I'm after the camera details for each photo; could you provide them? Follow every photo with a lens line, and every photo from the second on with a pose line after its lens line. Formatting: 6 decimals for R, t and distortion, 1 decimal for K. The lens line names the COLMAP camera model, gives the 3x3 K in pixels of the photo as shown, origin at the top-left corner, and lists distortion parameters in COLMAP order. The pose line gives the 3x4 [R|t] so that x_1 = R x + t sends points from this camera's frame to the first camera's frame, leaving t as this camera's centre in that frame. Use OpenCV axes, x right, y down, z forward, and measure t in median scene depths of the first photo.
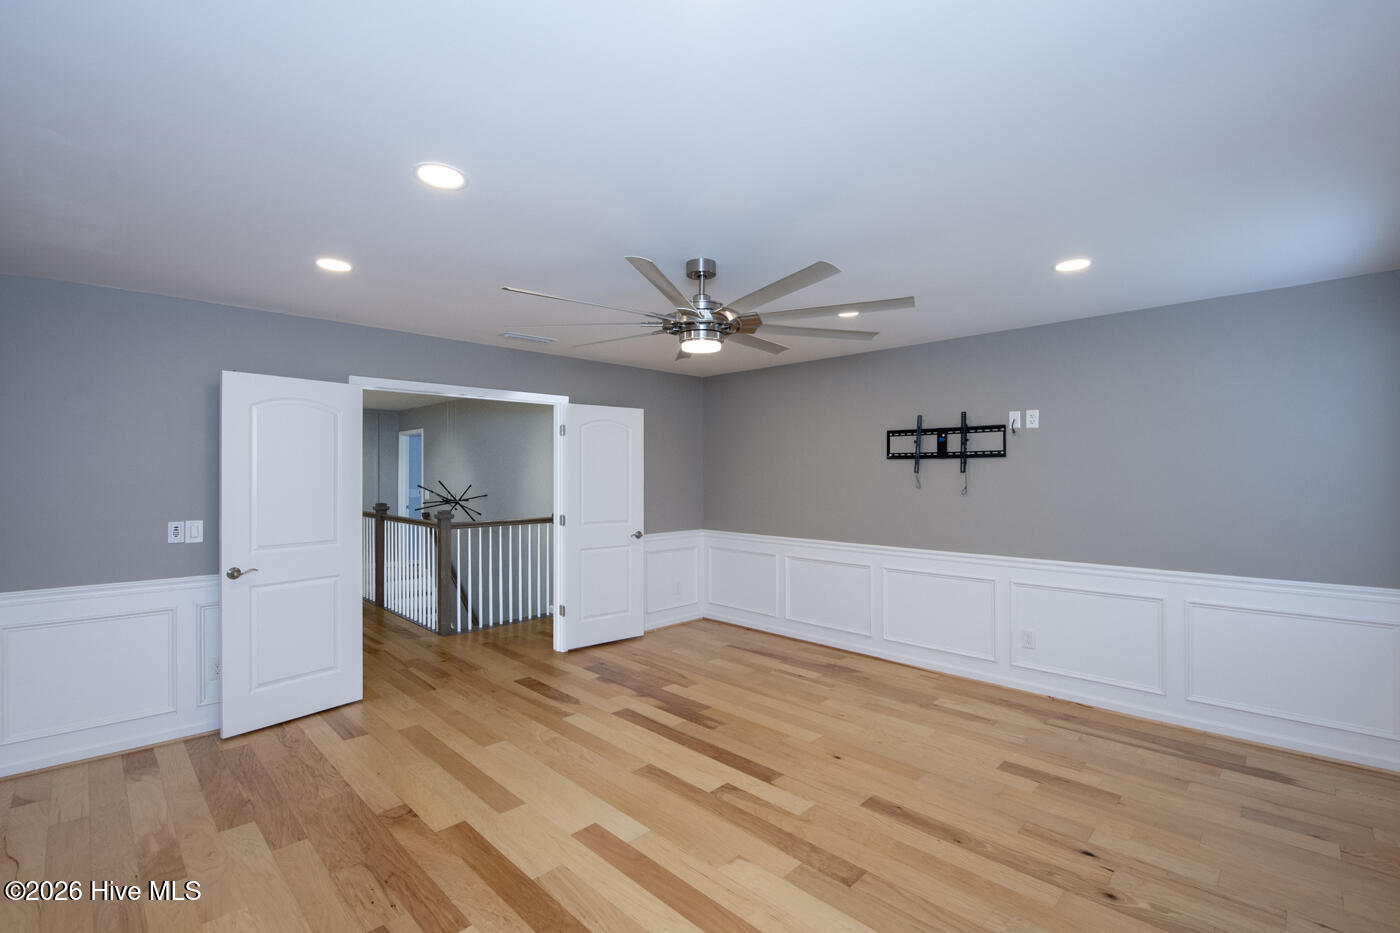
lens RADIAL K [[590.4, 0, 685.6], [0, 590.4, 469.1], [0, 0, 1]] dist [-0.013494, 0.000083]
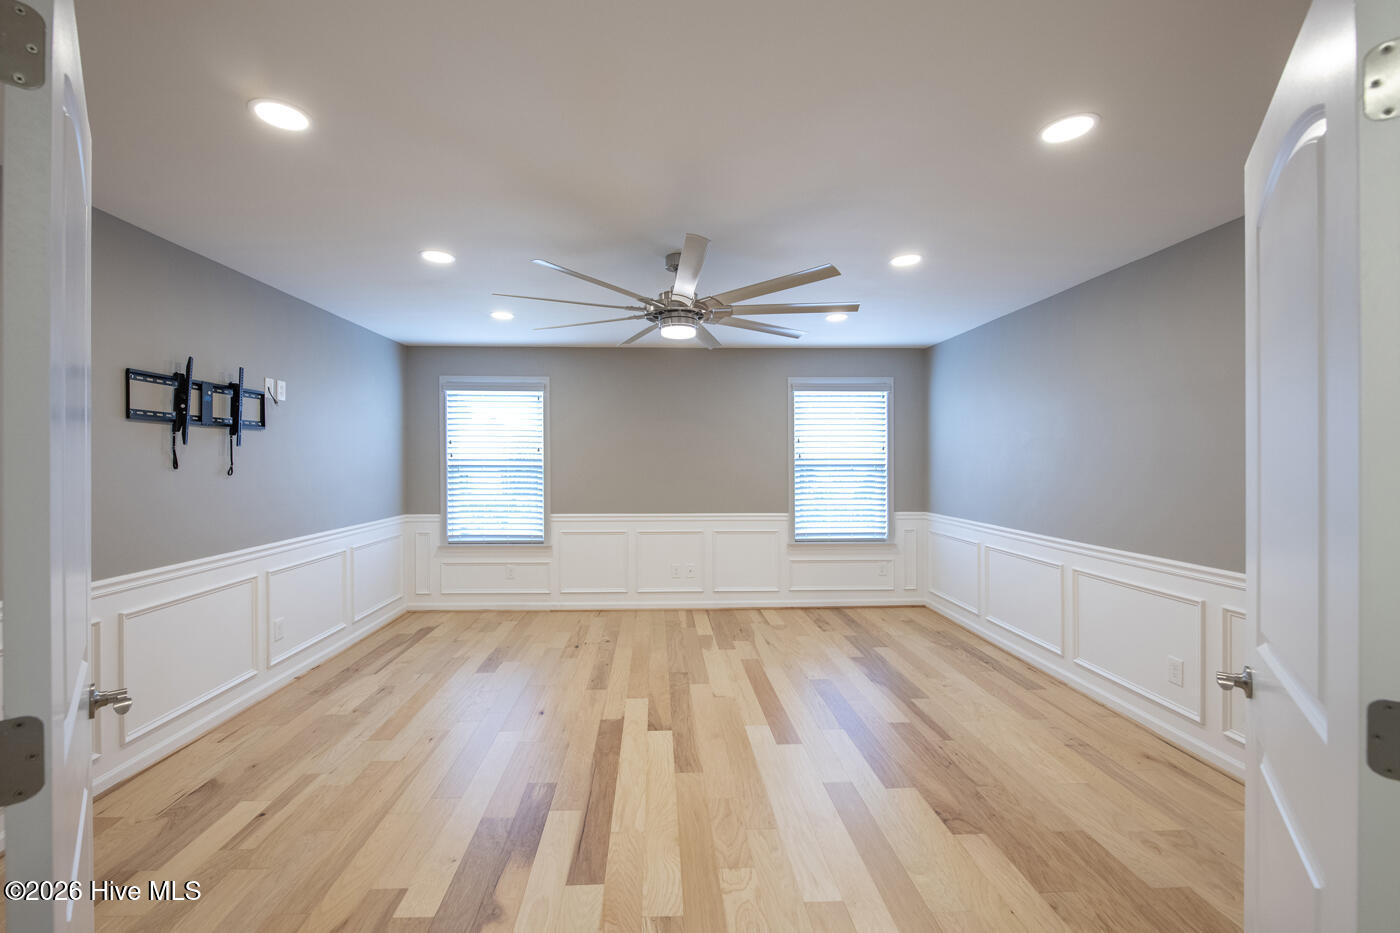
lens RADIAL K [[590.4, 0, 685.6], [0, 590.4, 469.1], [0, 0, 1]] dist [-0.013494, 0.000083]
pose [[-0.750018, -0.004148, 0.661405, -0.532893], [-0.002427, 0.999991, 0.003519, 0.035068], [-0.661413, 0.001034, -0.750021, 1.349045]]
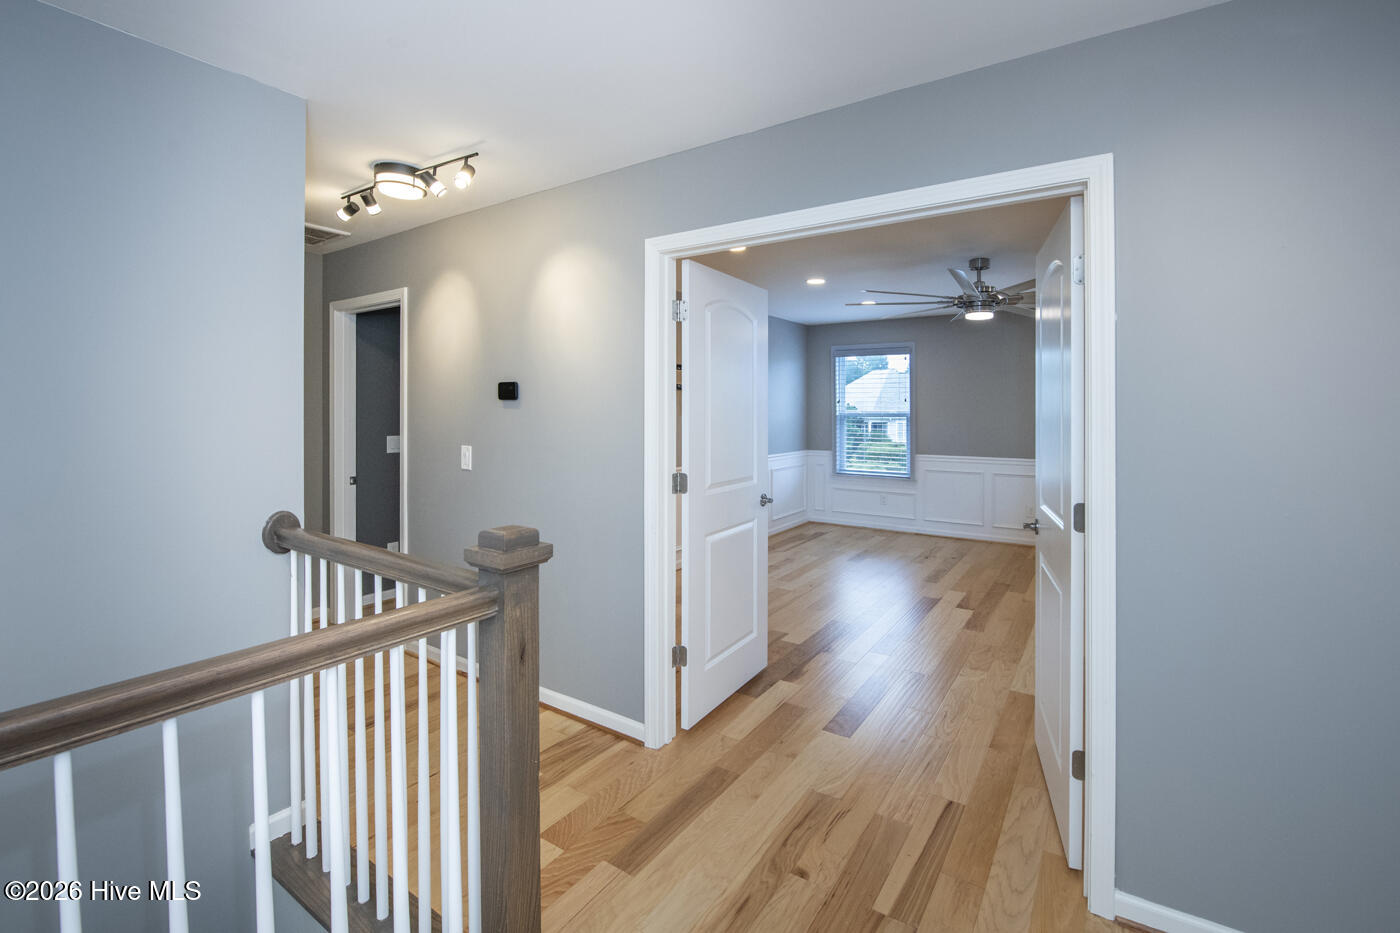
lens RADIAL K [[628.2, 0, 700.4], [0, 628.2, 416.0], [0, 0, 1]] dist [-0.000841, -0.000048]
pose [[-0.201009, -0.004068, 0.979581, -1.041597], [-0.003482, 0.999988, 0.003439, 0.032802], [-0.979583, -0.002720, -0.201021, 1.493603]]
